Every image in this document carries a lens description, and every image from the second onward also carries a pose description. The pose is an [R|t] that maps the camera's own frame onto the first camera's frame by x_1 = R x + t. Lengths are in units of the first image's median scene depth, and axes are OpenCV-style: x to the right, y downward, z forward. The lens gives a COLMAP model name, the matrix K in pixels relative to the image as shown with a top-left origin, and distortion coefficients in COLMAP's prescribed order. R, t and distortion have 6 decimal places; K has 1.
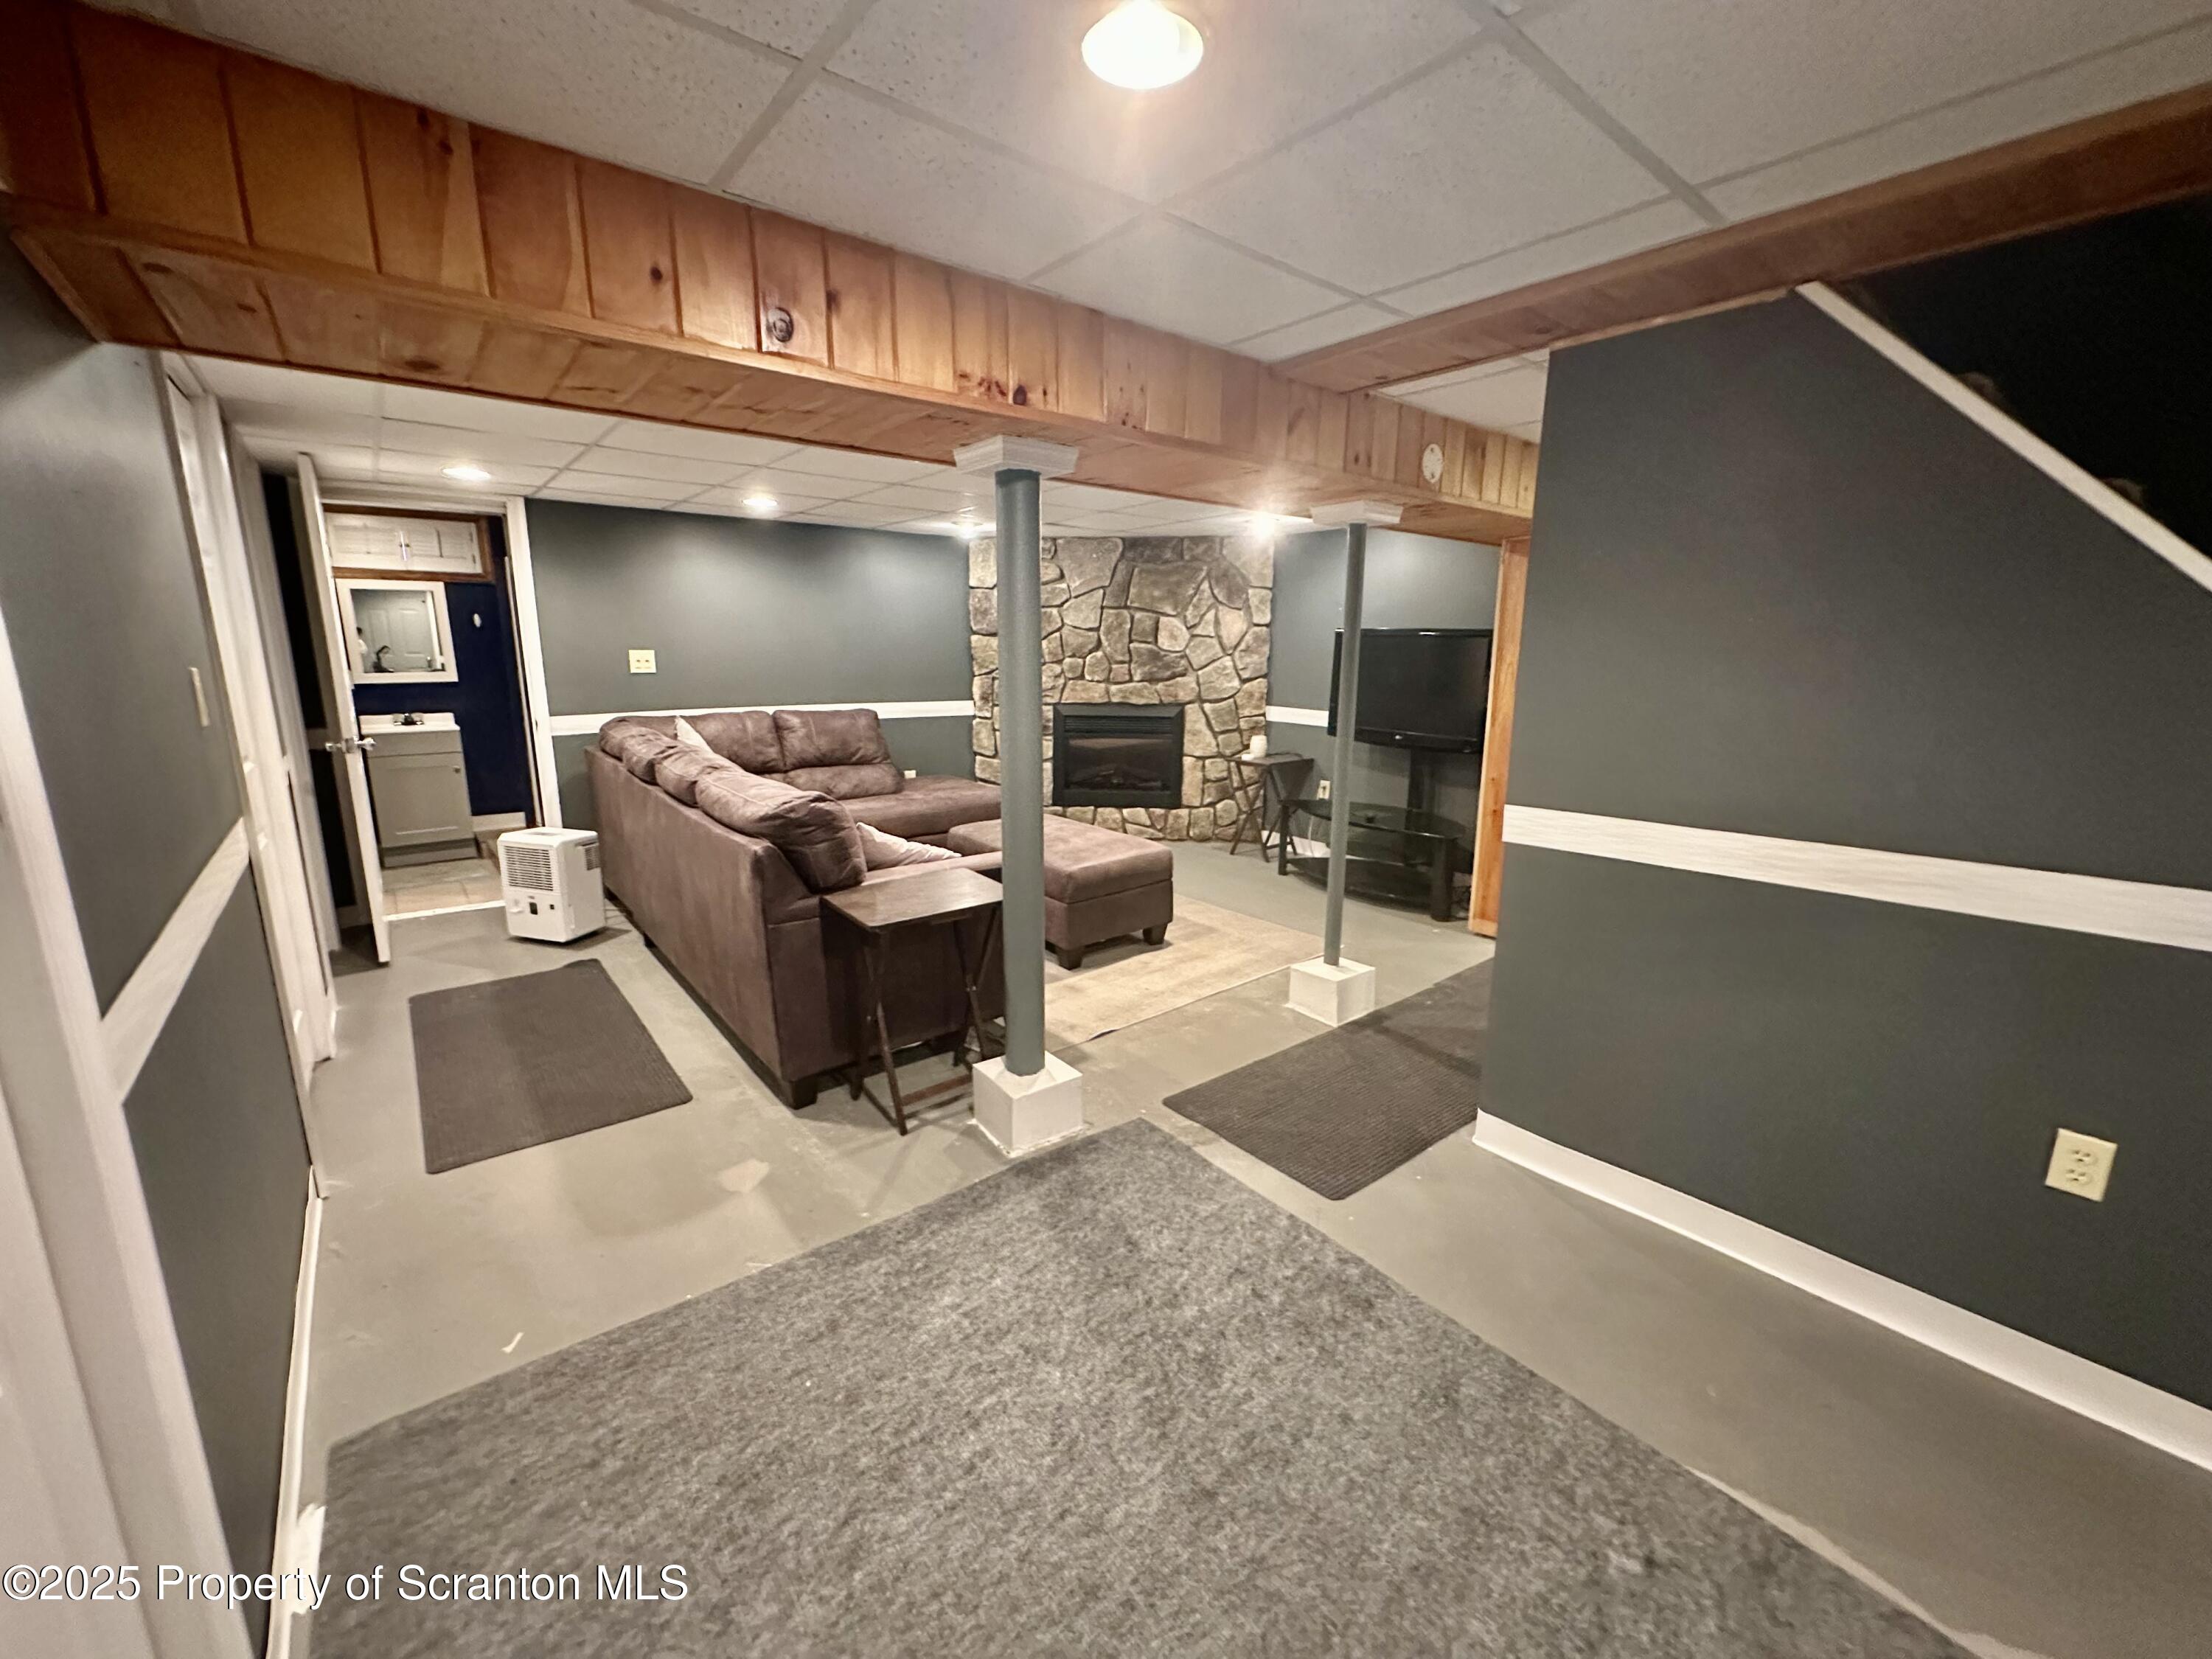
lens RADIAL K [[883.3, 0, 1101.7], [0, 883.3, 828.1], [0, 0, 1]] dist [-0.006036, 0.001340]
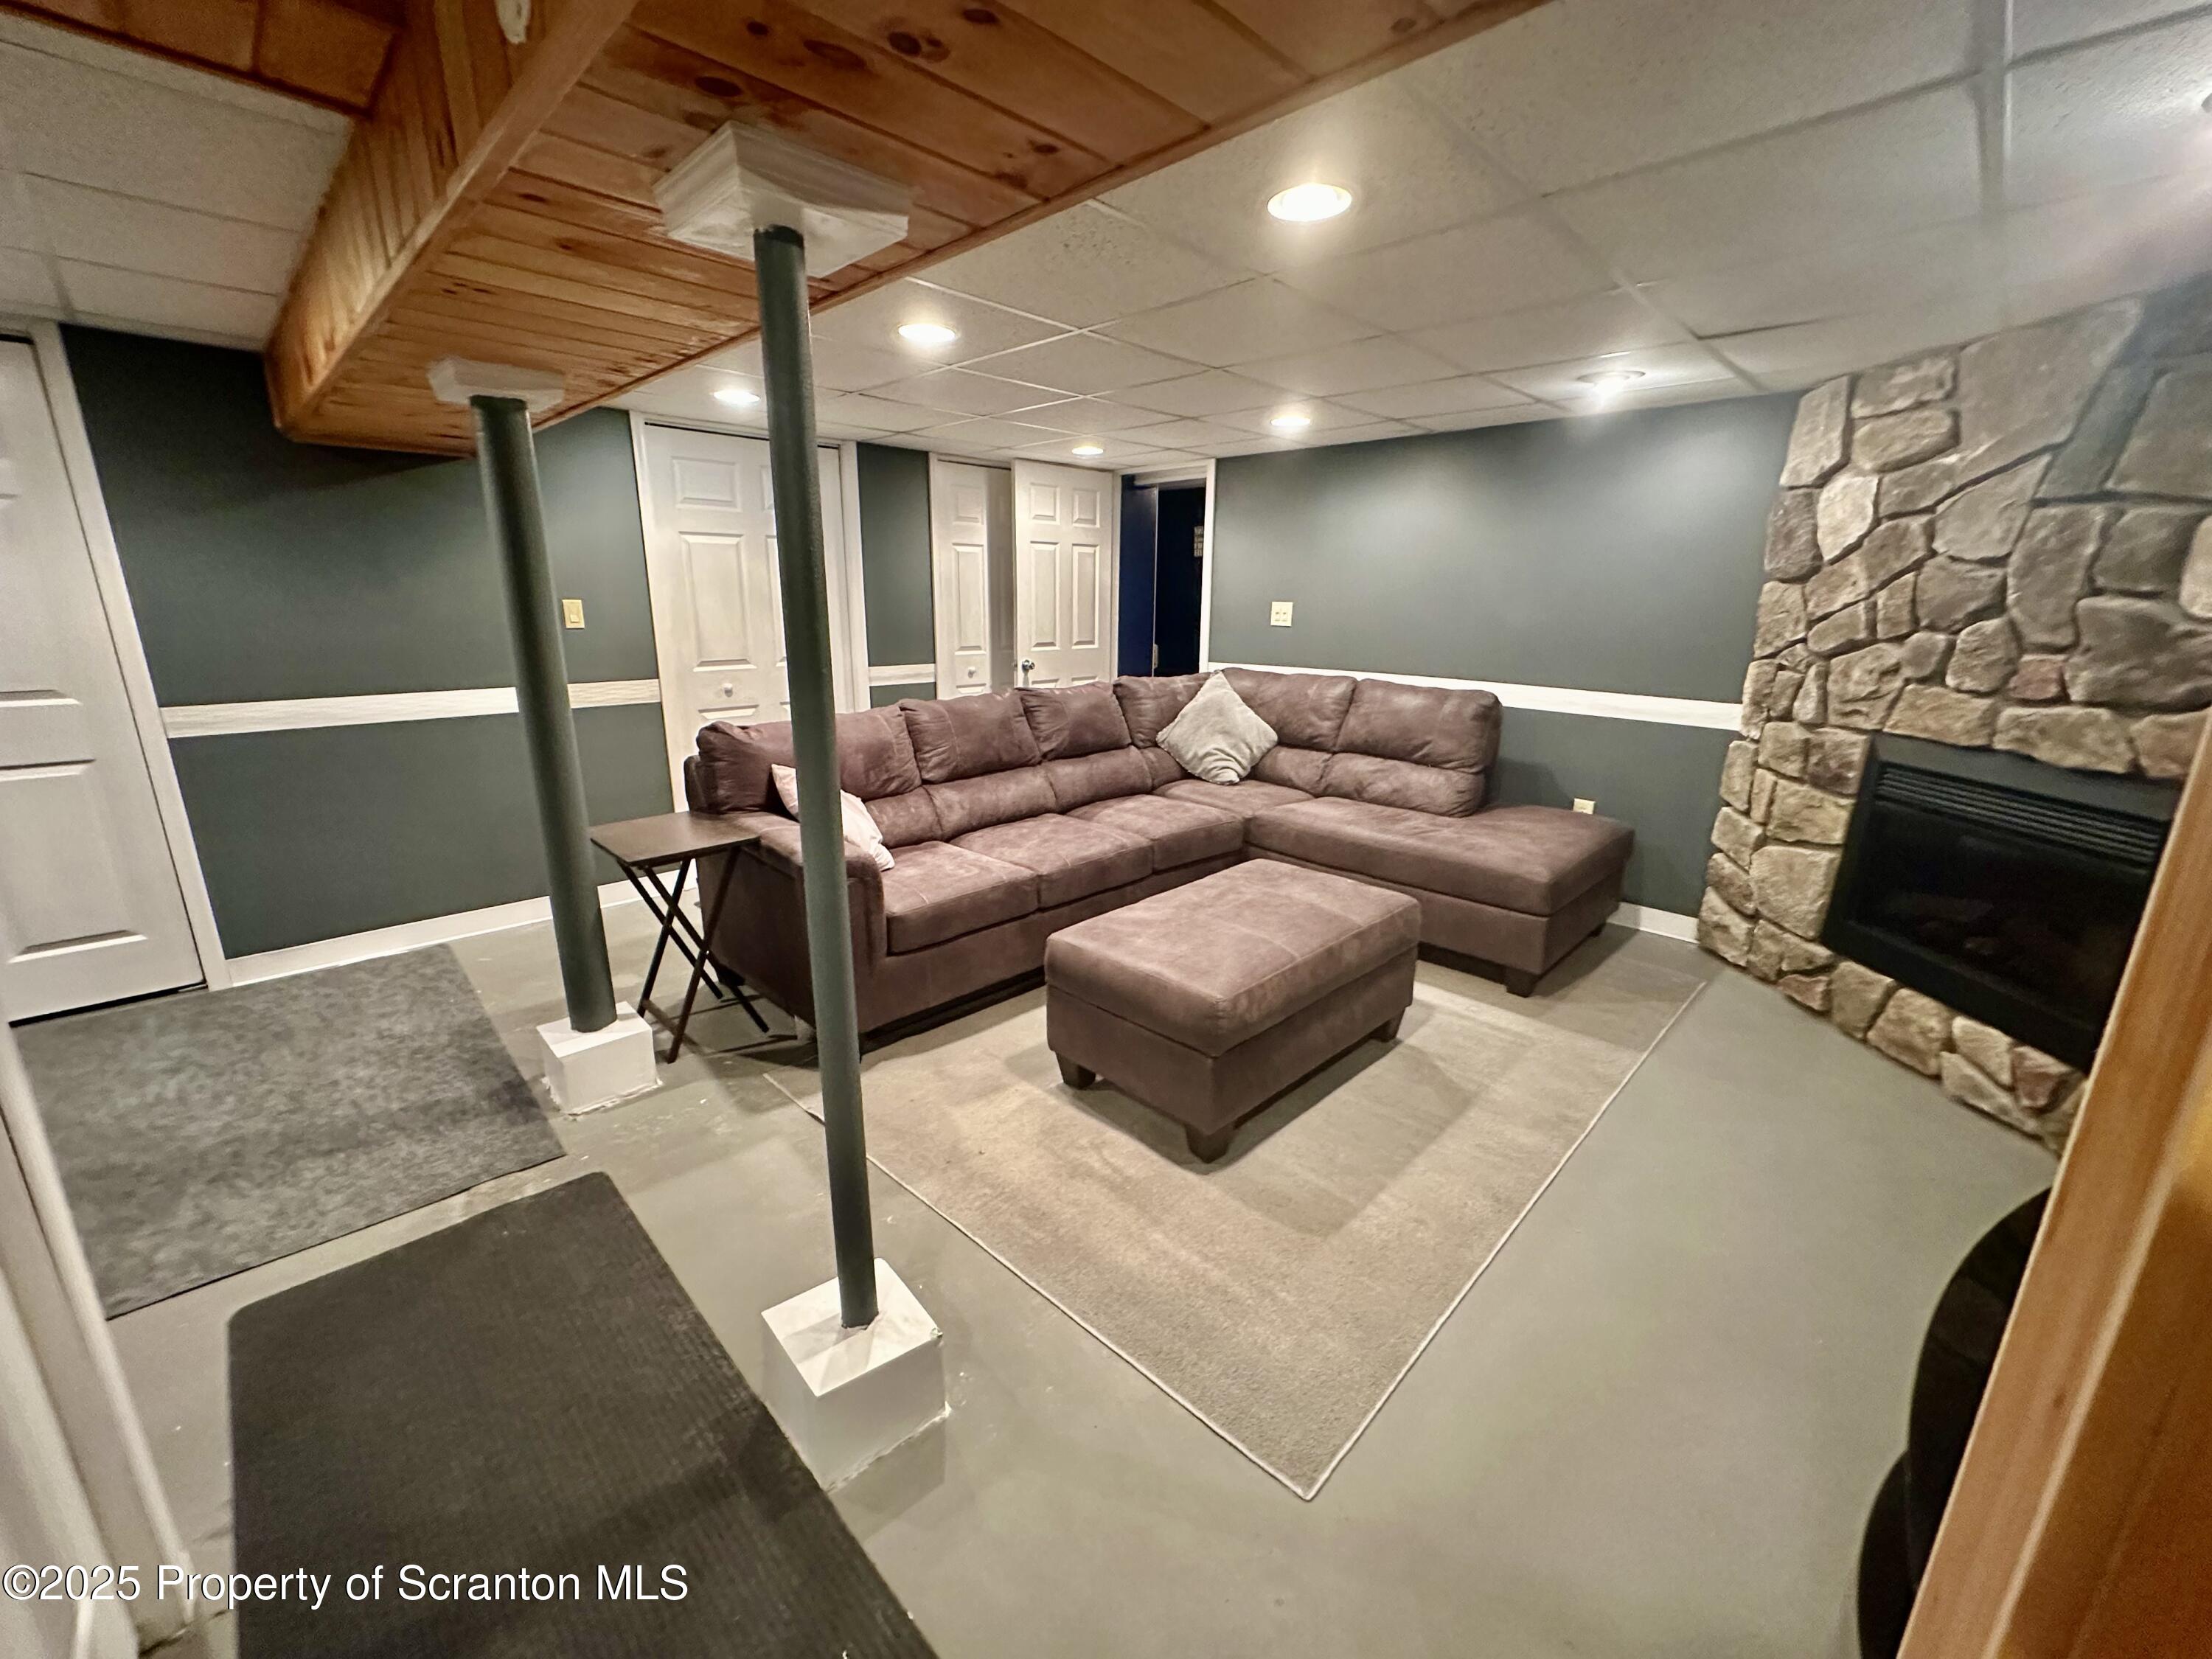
lens RADIAL K [[883.3, 0, 1101.7], [0, 883.3, 828.1], [0, 0, 1]] dist [-0.006036, 0.001340]
pose [[0.108631, 0.252704, -0.961426, 0.437785], [-0.210400, 0.951083, 0.226213, -0.140733], [0.971561, 0.177710, 0.156487, 0.689737]]
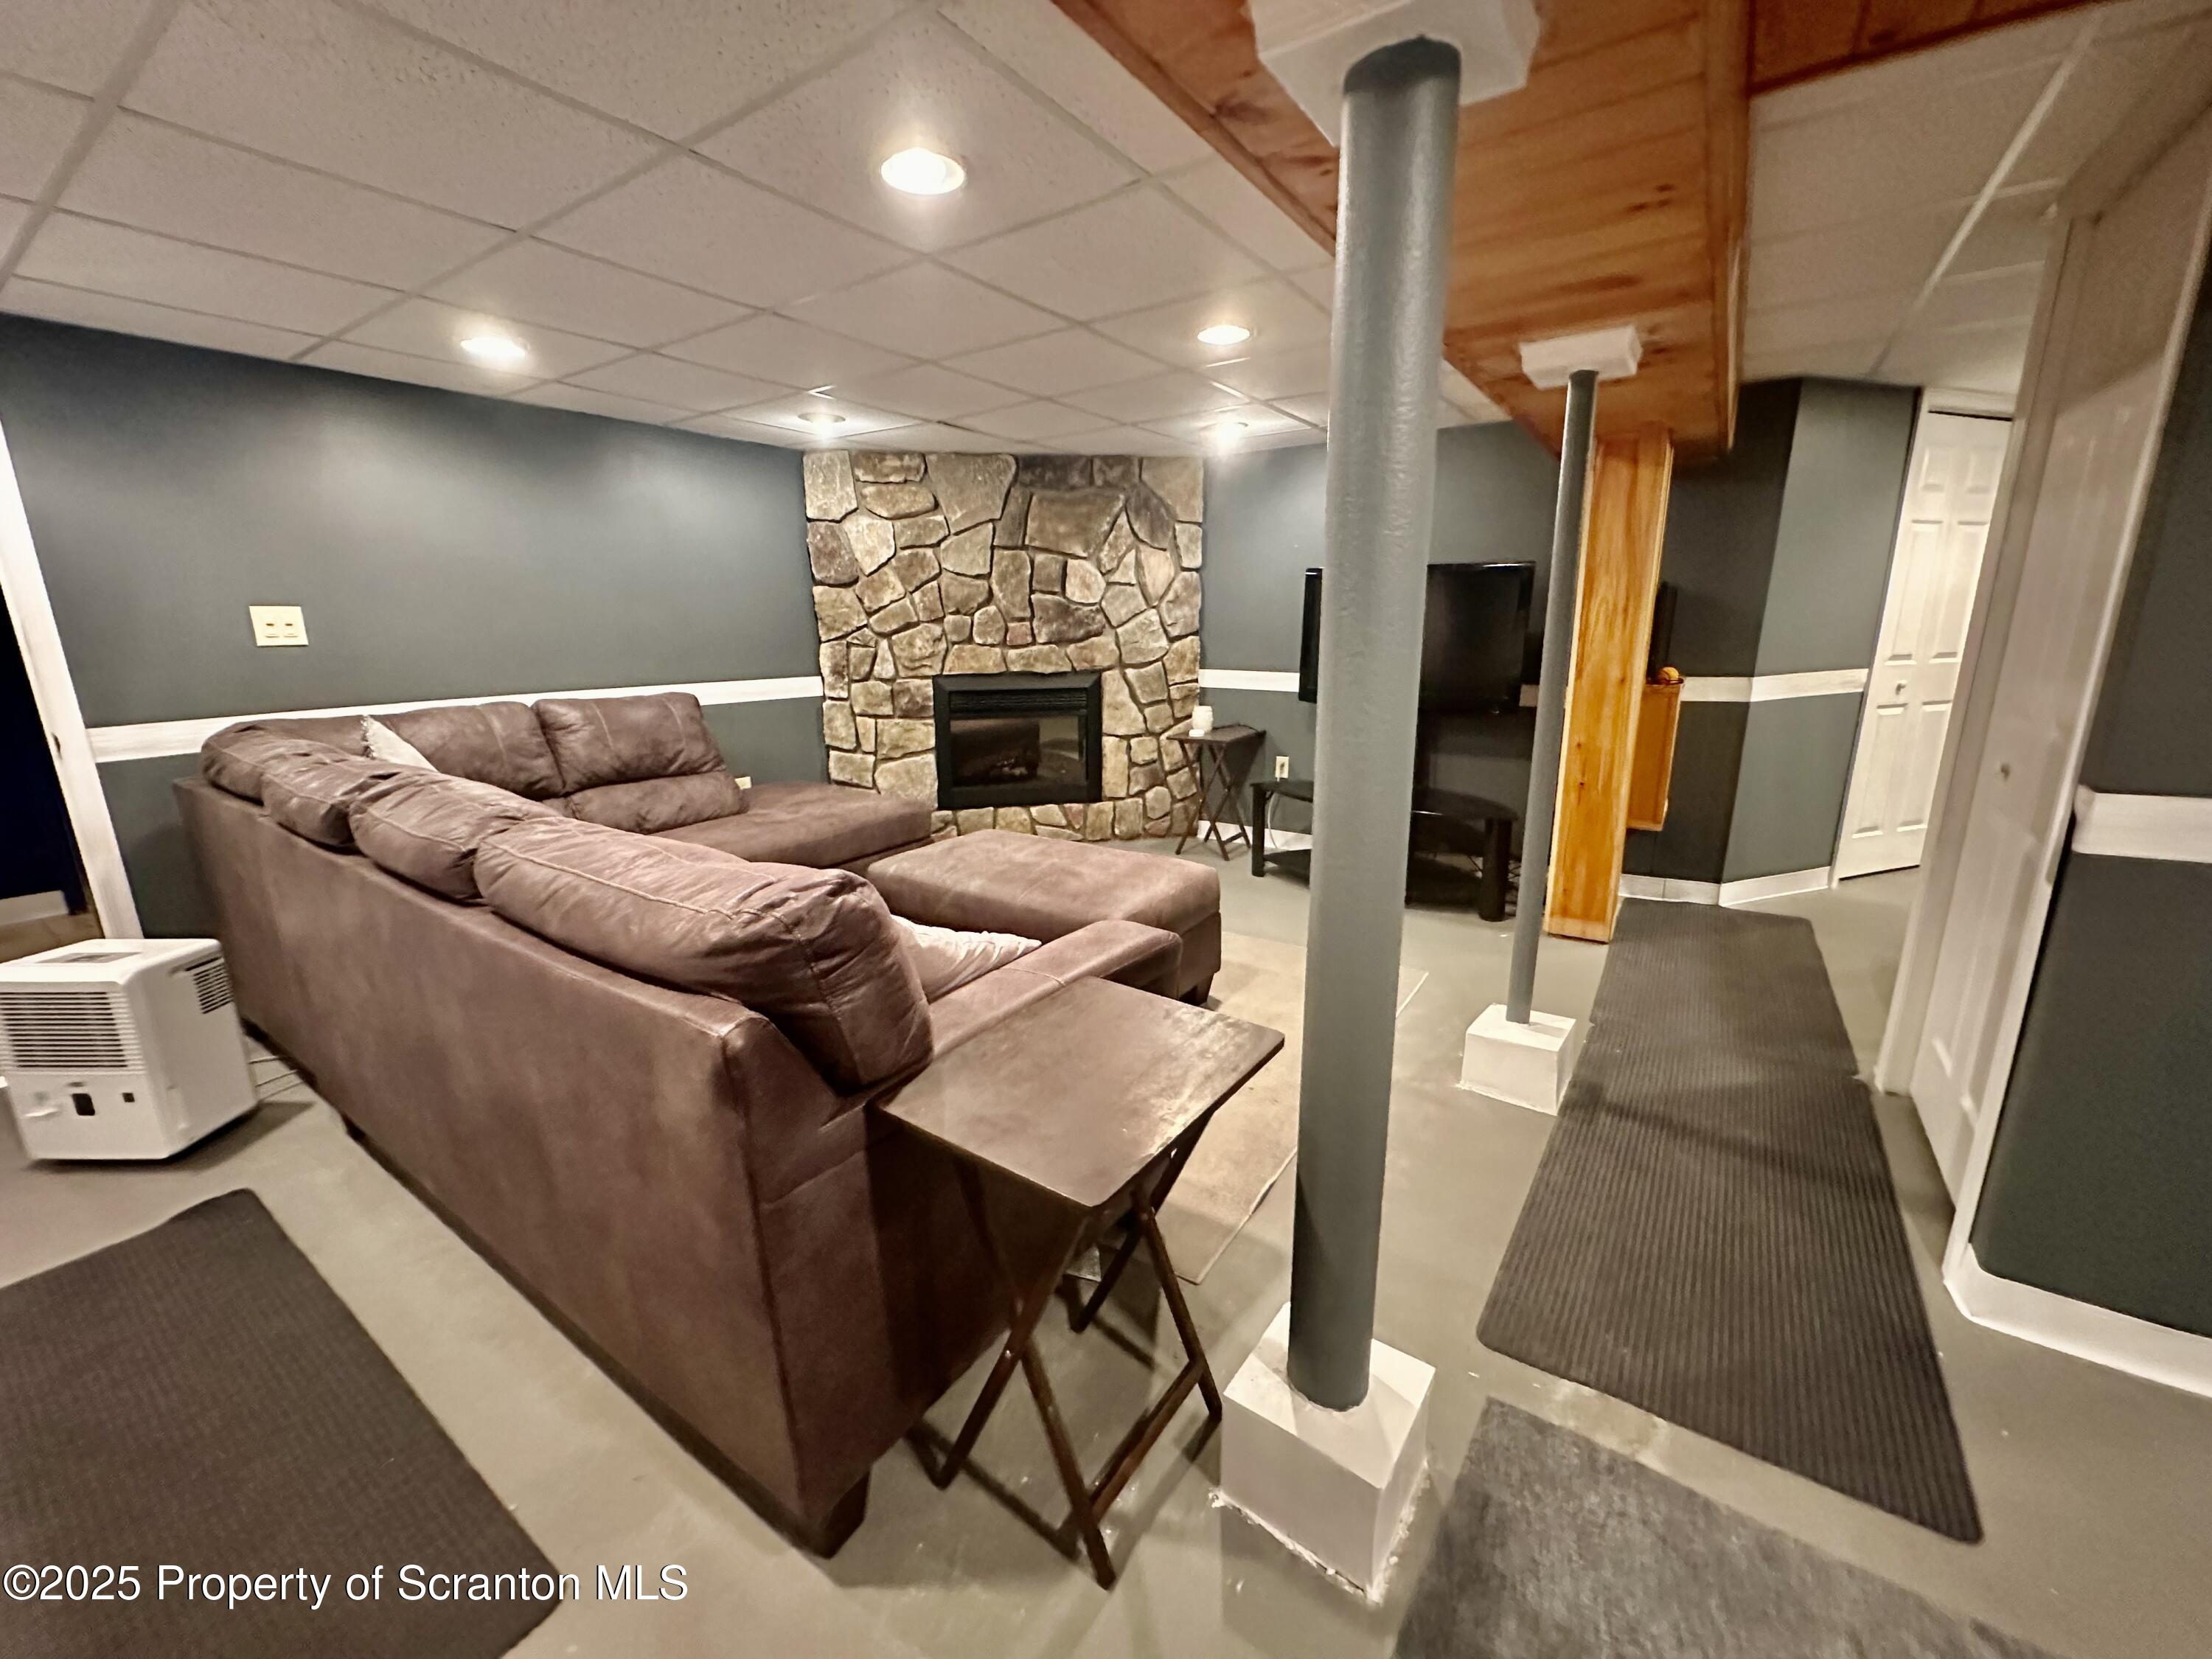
lens RADIAL K [[883.3, 0, 1101.7], [0, 883.3, 828.1], [0, 0, 1]] dist [-0.006036, 0.001340]
pose [[0.959651, -0.082316, 0.268875, -0.162709], [0.074935, 0.996479, 0.037620, -0.035554], [-0.271025, -0.015954, 0.962440, 0.284092]]
